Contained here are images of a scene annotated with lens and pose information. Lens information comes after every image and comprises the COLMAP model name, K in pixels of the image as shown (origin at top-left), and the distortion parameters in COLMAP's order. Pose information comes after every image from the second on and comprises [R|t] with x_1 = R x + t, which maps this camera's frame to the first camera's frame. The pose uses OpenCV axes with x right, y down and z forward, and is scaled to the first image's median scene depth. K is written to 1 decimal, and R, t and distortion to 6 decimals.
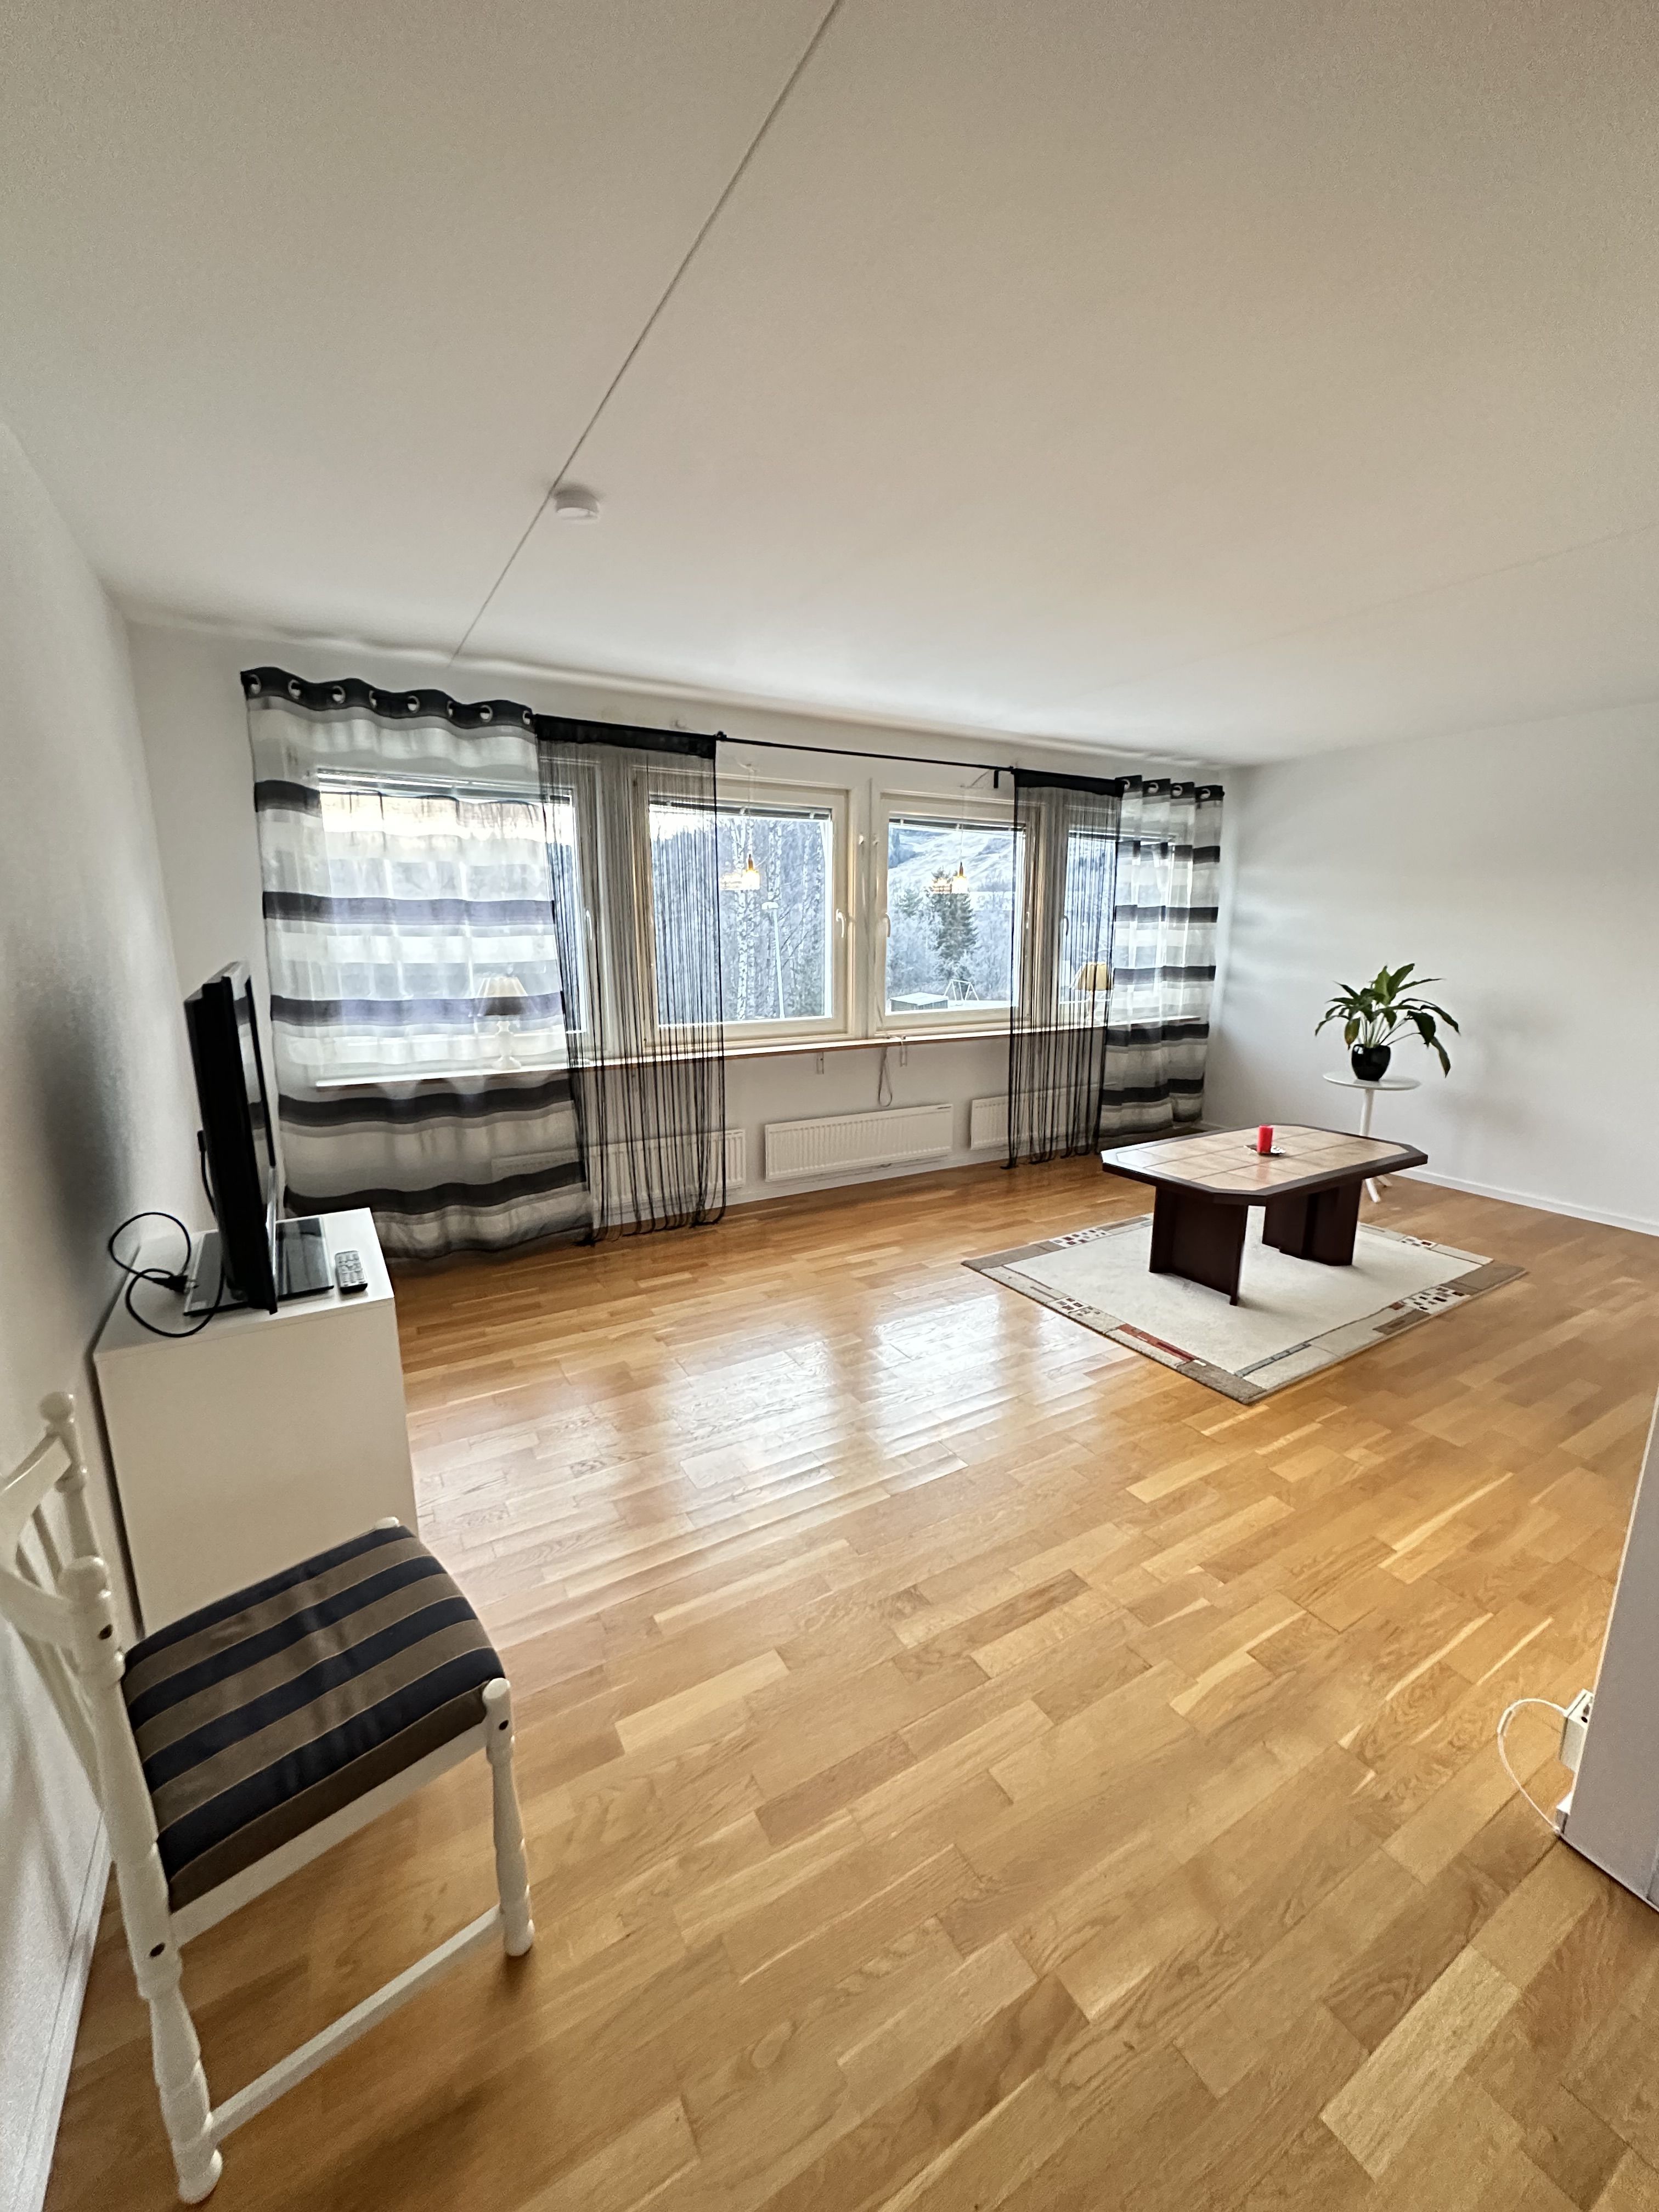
lens RADIAL K [[887.3, 0, 835.4], [0, 887.3, 1109.4], [0, 0, 1]] dist [-0.003388, 0.000257]
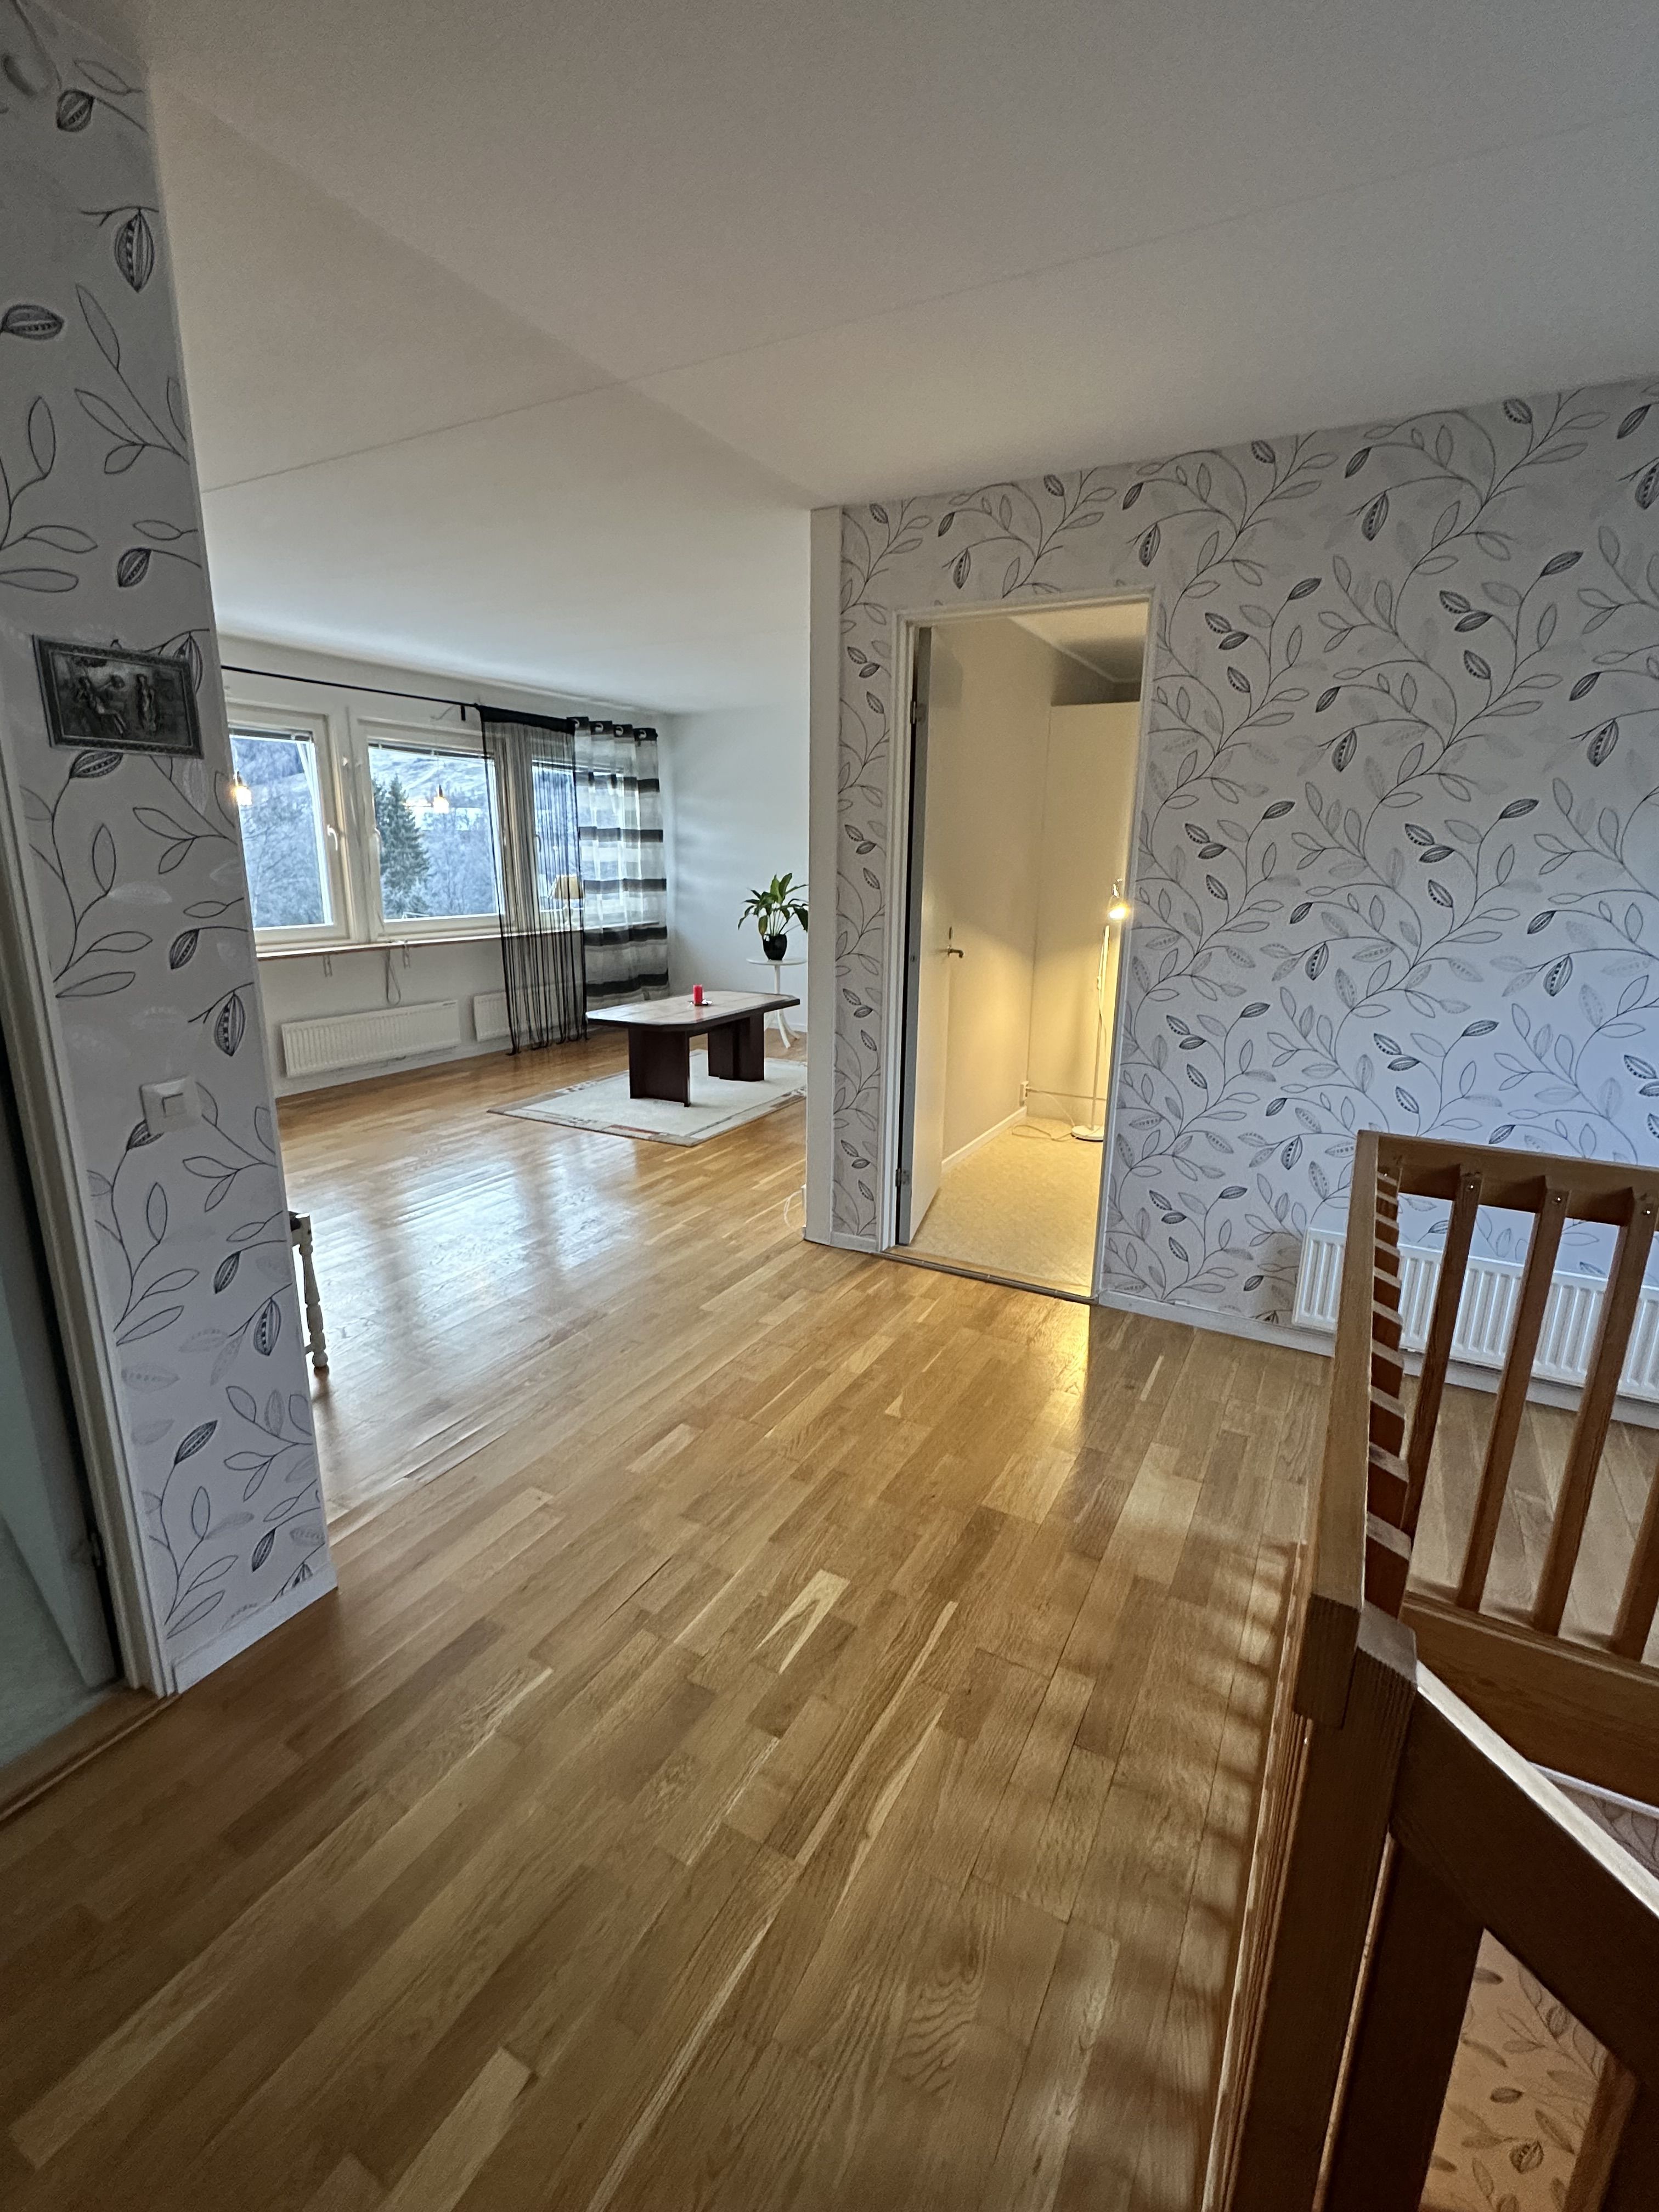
lens RADIAL K [[990.2, 0, 833.1], [0, 990.2, 1105.4], [0, 0, 1]] dist [-0.002831, 0.000013]
pose [[0.860762, -0.117477, 0.495266, -0.095021], [0.093252, 0.992929, 0.073454, 0.078466], [-0.500393, -0.017042, 0.865631, -0.337935]]
